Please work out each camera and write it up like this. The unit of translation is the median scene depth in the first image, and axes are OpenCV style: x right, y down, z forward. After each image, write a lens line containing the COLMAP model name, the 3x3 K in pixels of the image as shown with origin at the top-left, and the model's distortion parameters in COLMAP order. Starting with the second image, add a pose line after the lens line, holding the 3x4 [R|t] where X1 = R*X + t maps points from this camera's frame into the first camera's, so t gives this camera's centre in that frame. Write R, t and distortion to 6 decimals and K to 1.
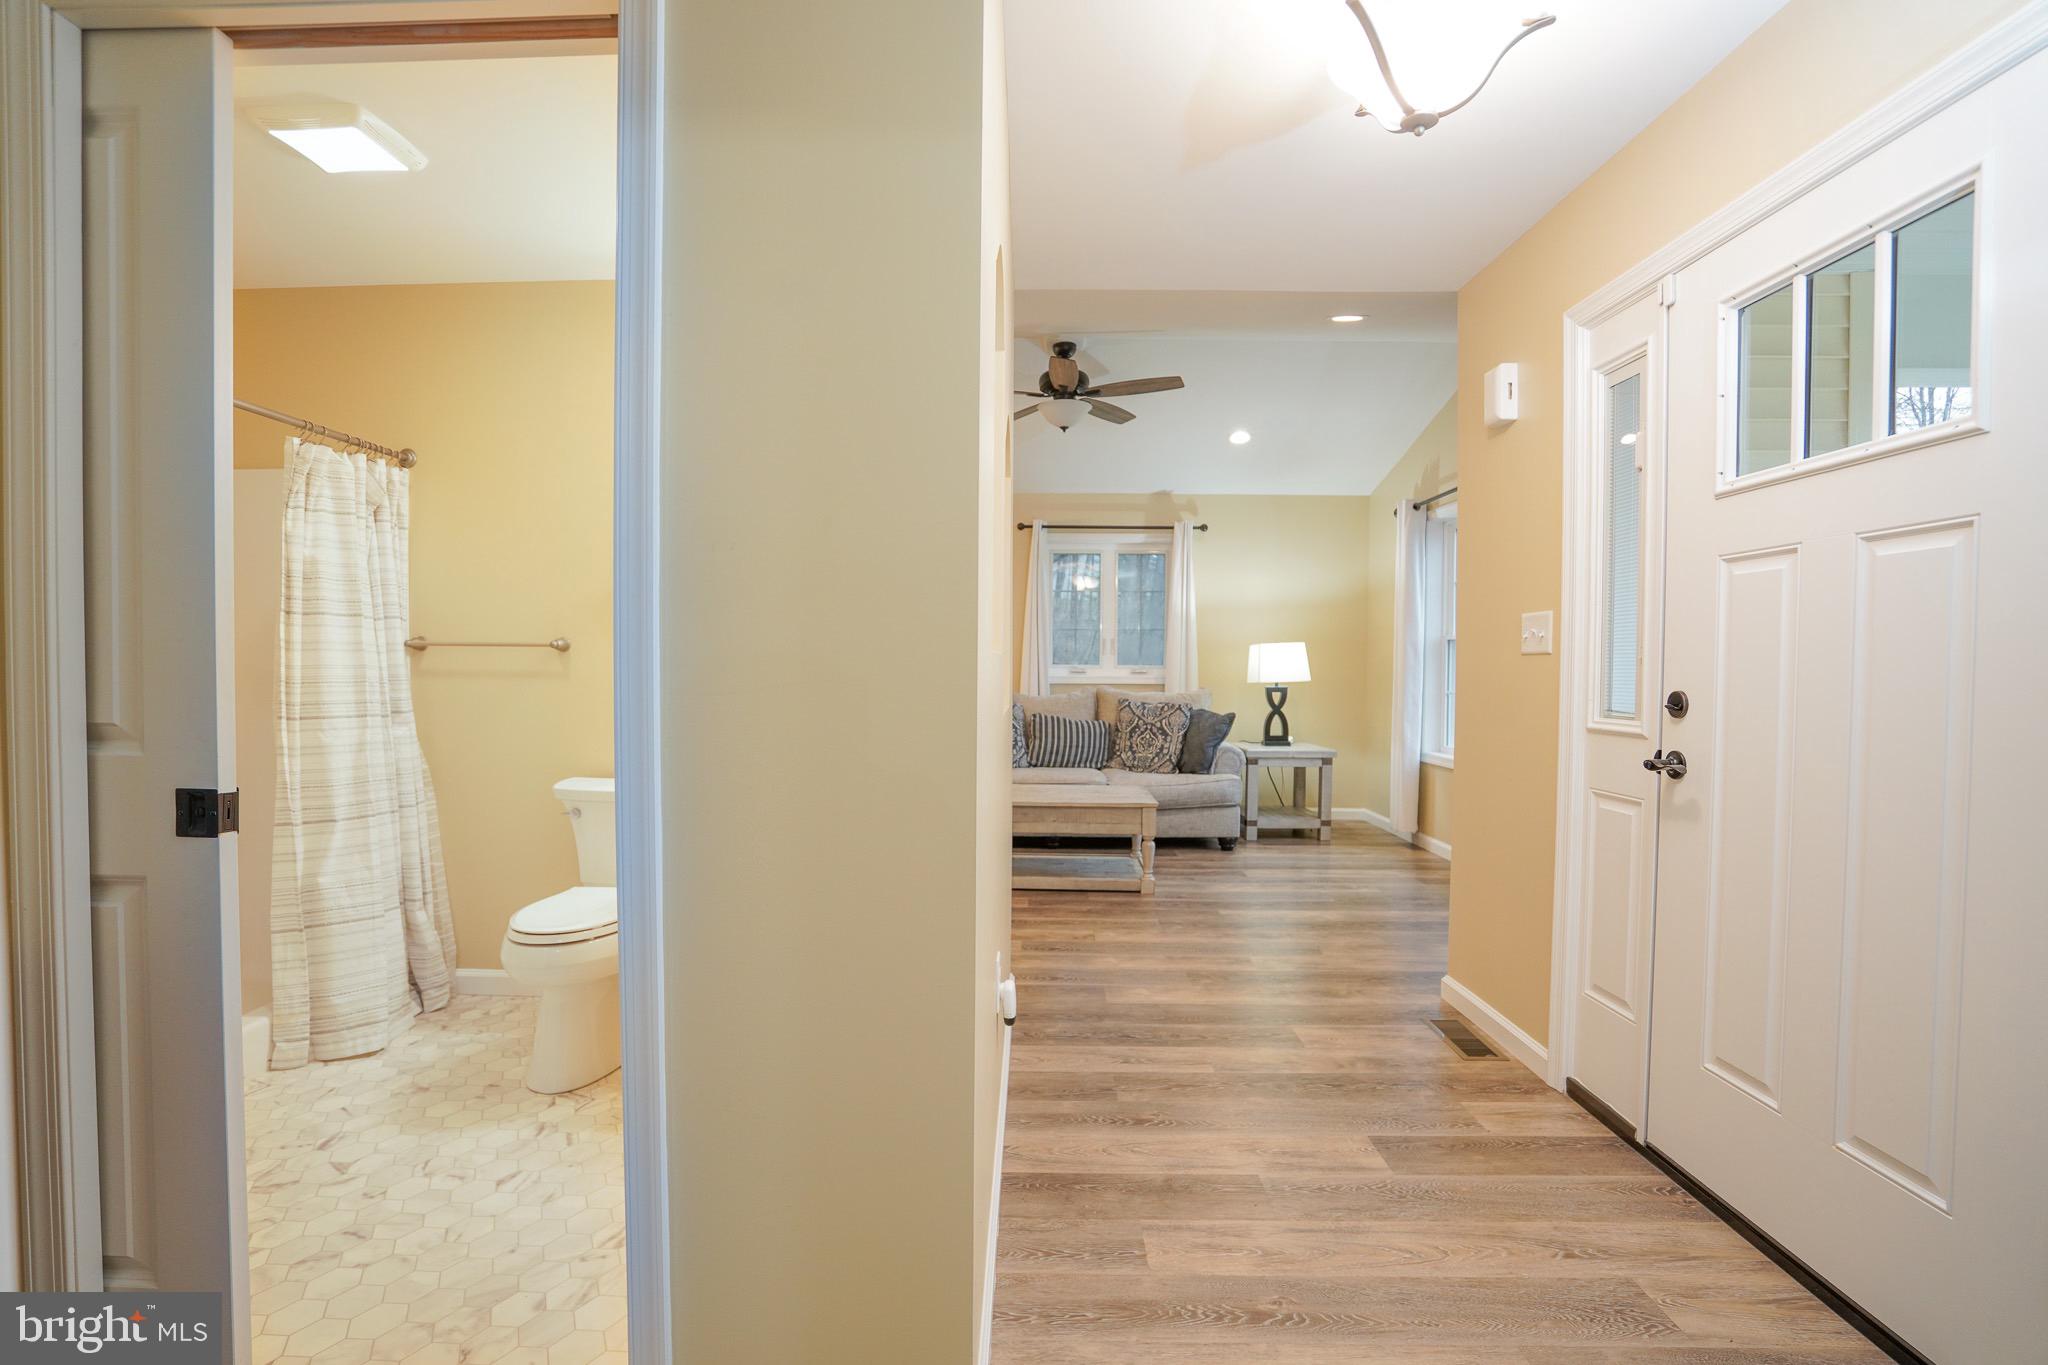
lens RADIAL K [[964.3, 0, 1013.9], [0, 964.3, 692.4], [0, 0, 1]] dist [-0.035833, 0.005054]
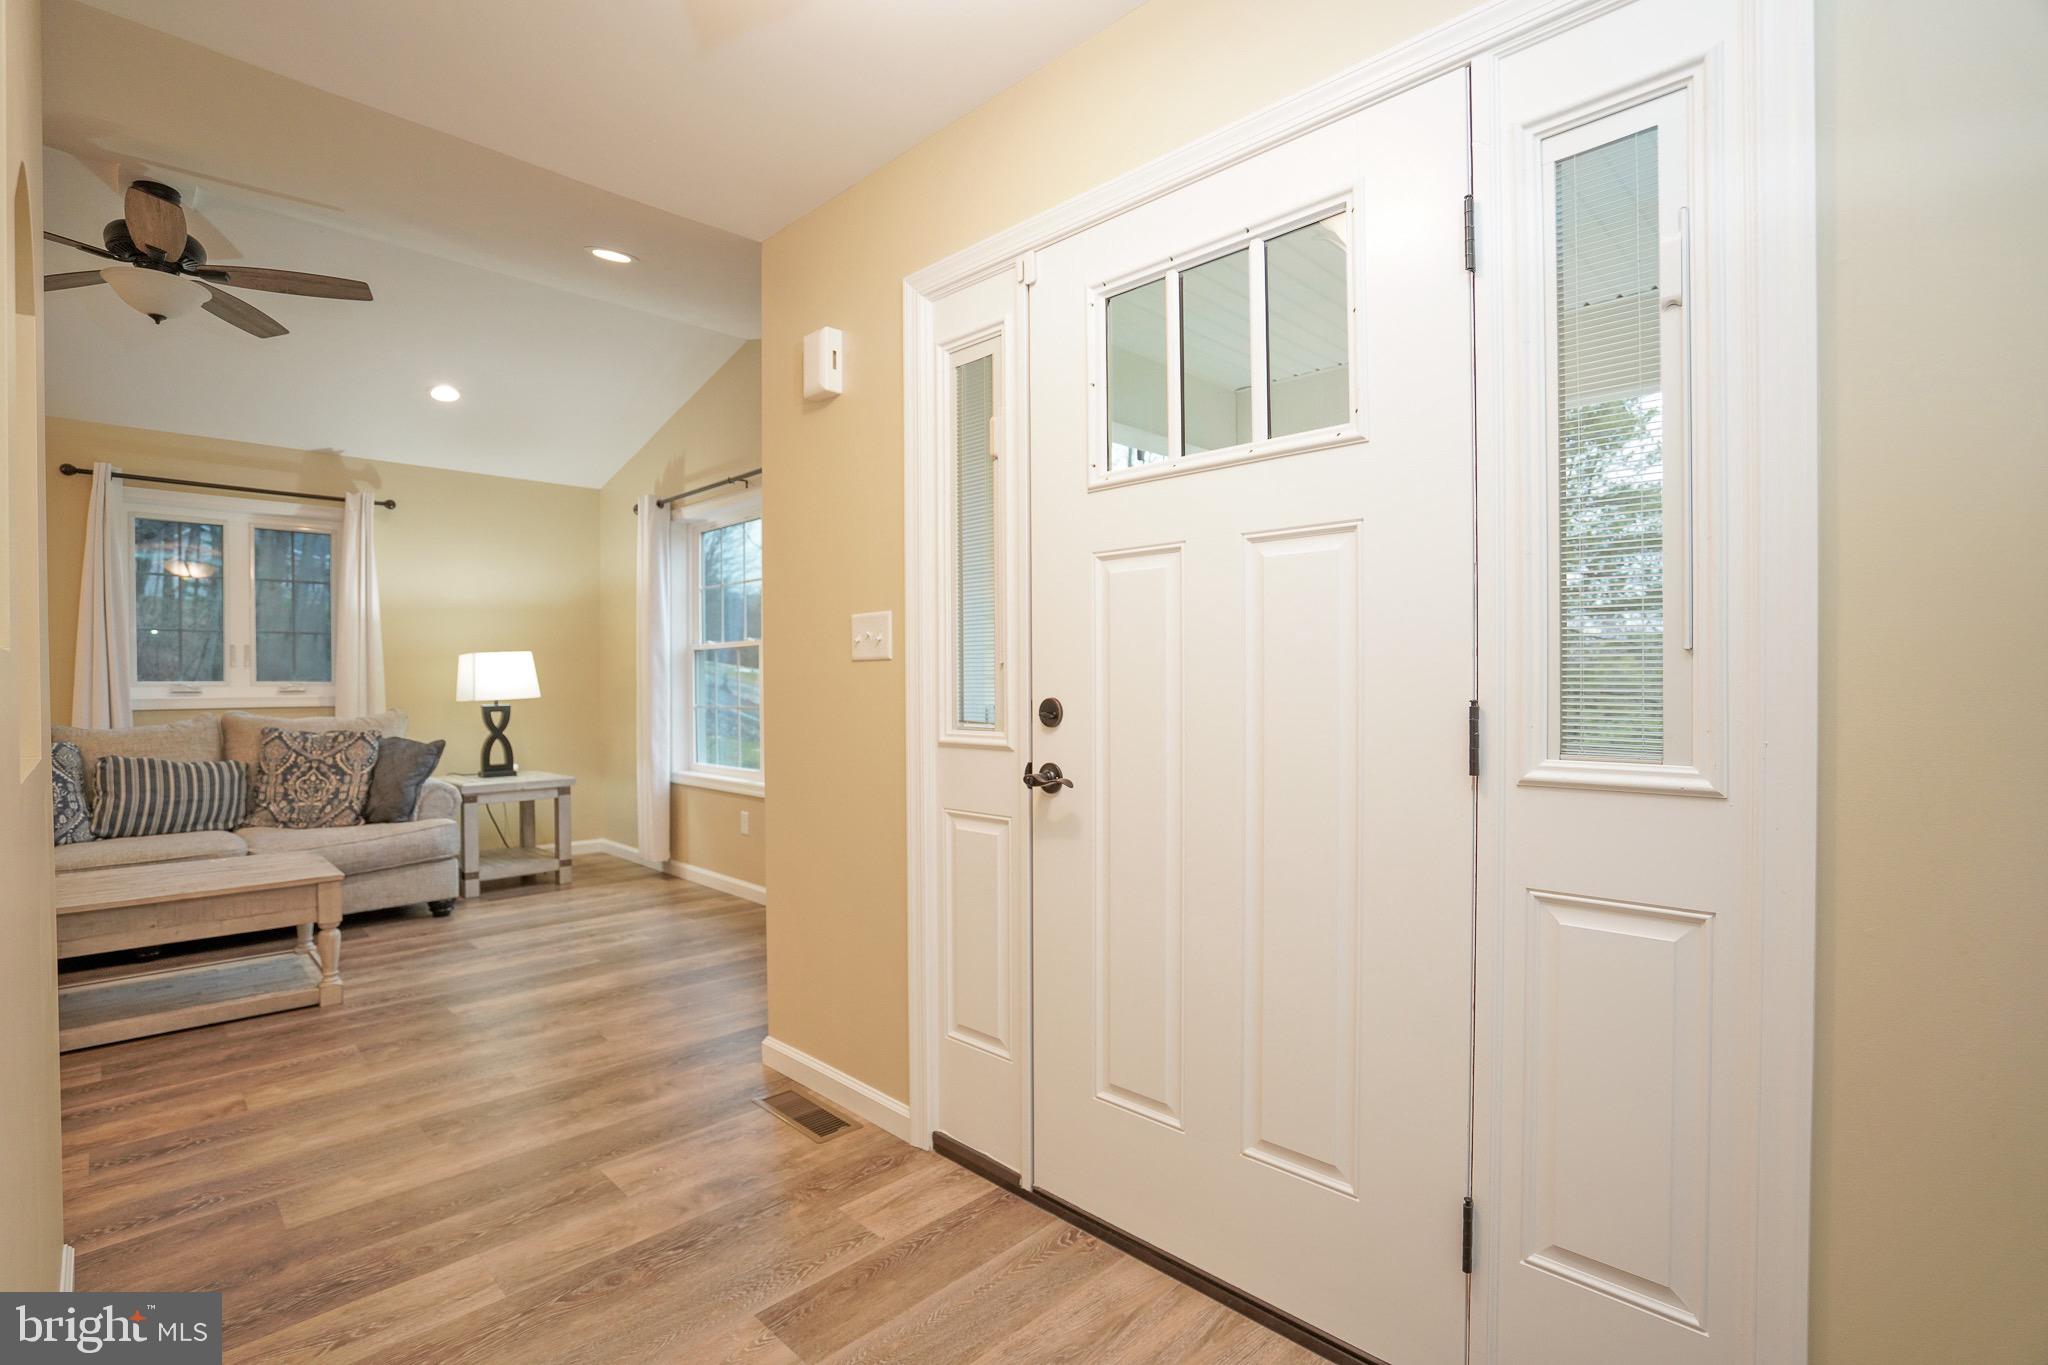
lens RADIAL K [[951.1, 0, 1009.6], [0, 951.1, 691.9], [0, 0, 1]] dist [-0.059362, 0.023329]
pose [[0.694160, -0.018838, 0.719574, 0.003020], [0.029855, 0.999551, -0.002634, -0.004443], [-0.719201, 0.023311, 0.694411, 0.289492]]
